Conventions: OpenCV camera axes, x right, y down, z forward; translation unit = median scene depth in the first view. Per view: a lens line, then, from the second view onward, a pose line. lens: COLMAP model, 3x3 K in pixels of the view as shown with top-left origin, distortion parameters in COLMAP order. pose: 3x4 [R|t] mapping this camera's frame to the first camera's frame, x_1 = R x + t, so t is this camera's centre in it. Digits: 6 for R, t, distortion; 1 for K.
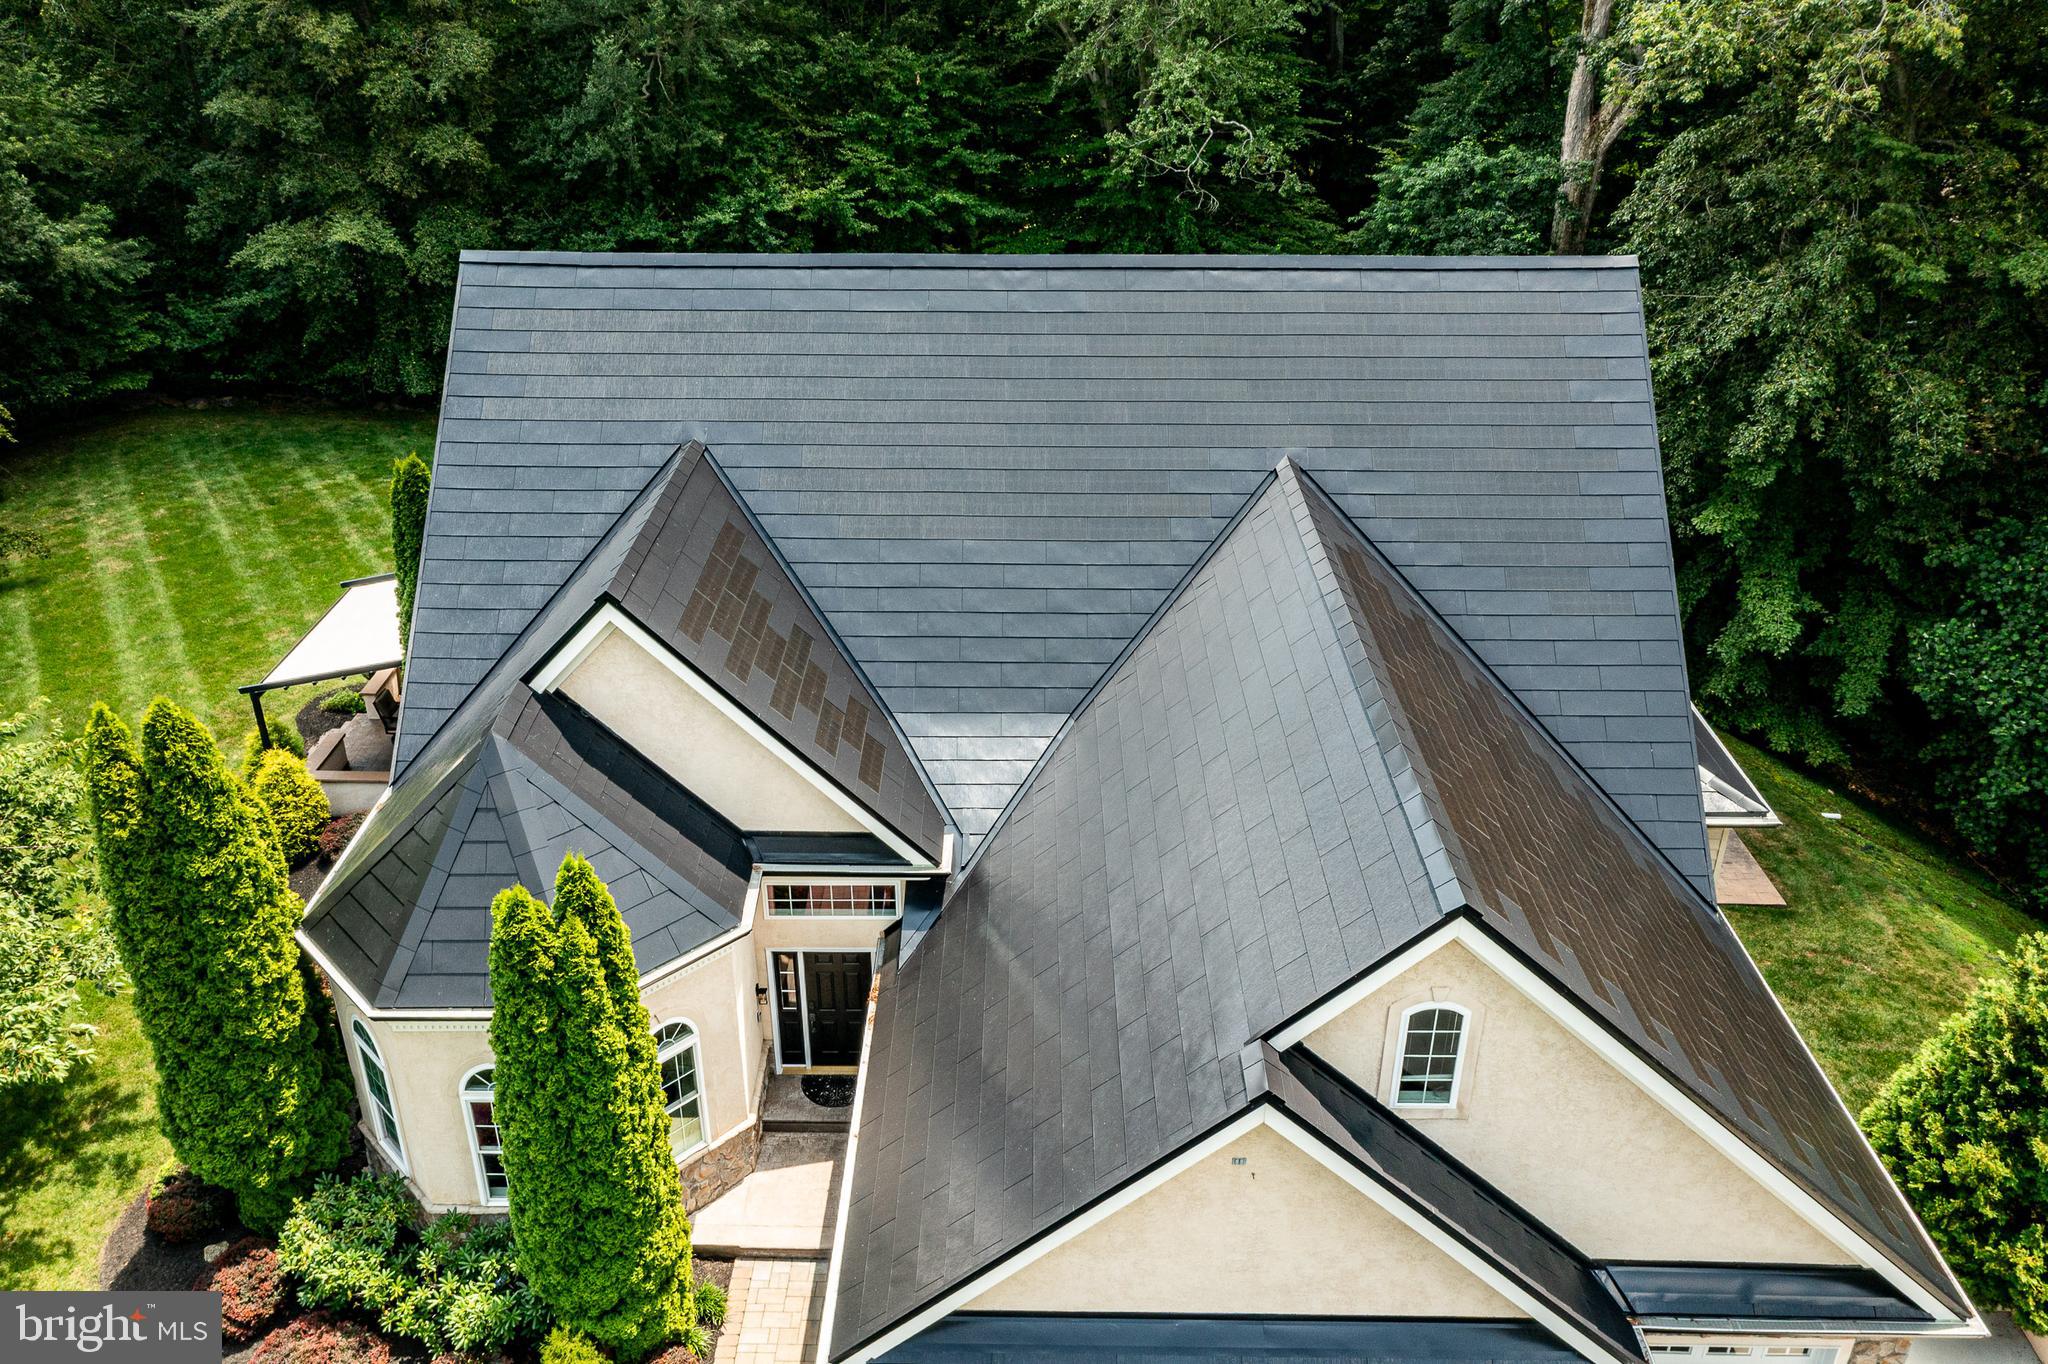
lens RADIAL K [[1623.5, 0, 1024.0], [0, 1623.5, 682.0], [0, 0, 1]] dist [0.003072, 0.008436]
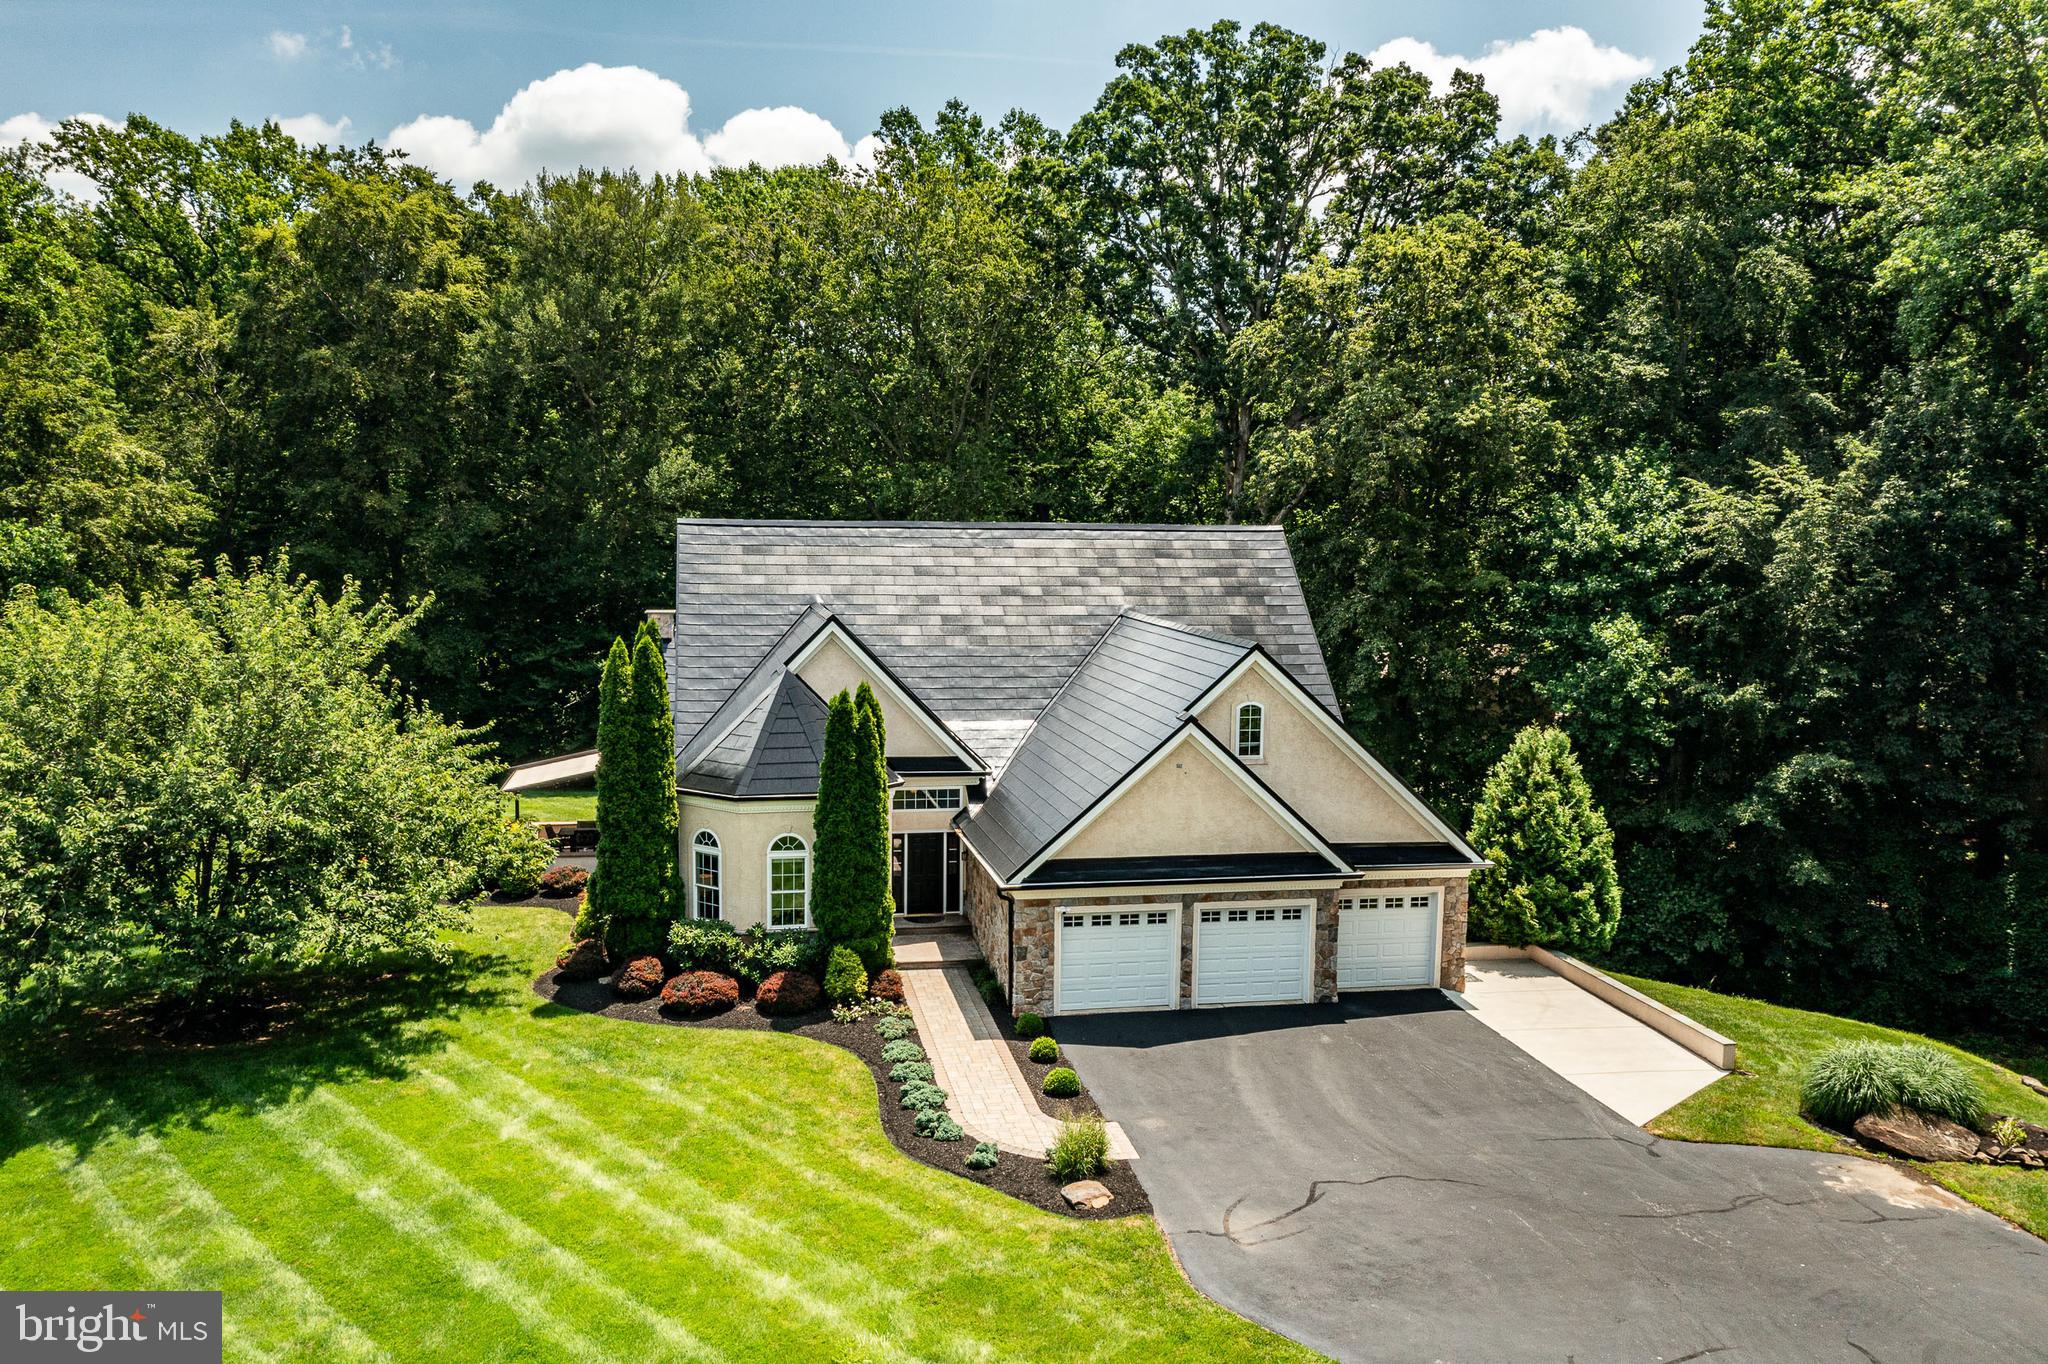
lens RADIAL K [[1623.5, 0, 1024.0], [0, 1623.5, 682.0], [0, 0, 1]] dist [0.003072, 0.008436]
pose [[0.979536, -0.013095, 0.200845, -0.422312], [0.086003, 0.929425, -0.358848, 0.762076], [-0.181971, 0.368778, 0.911531, -0.867247]]
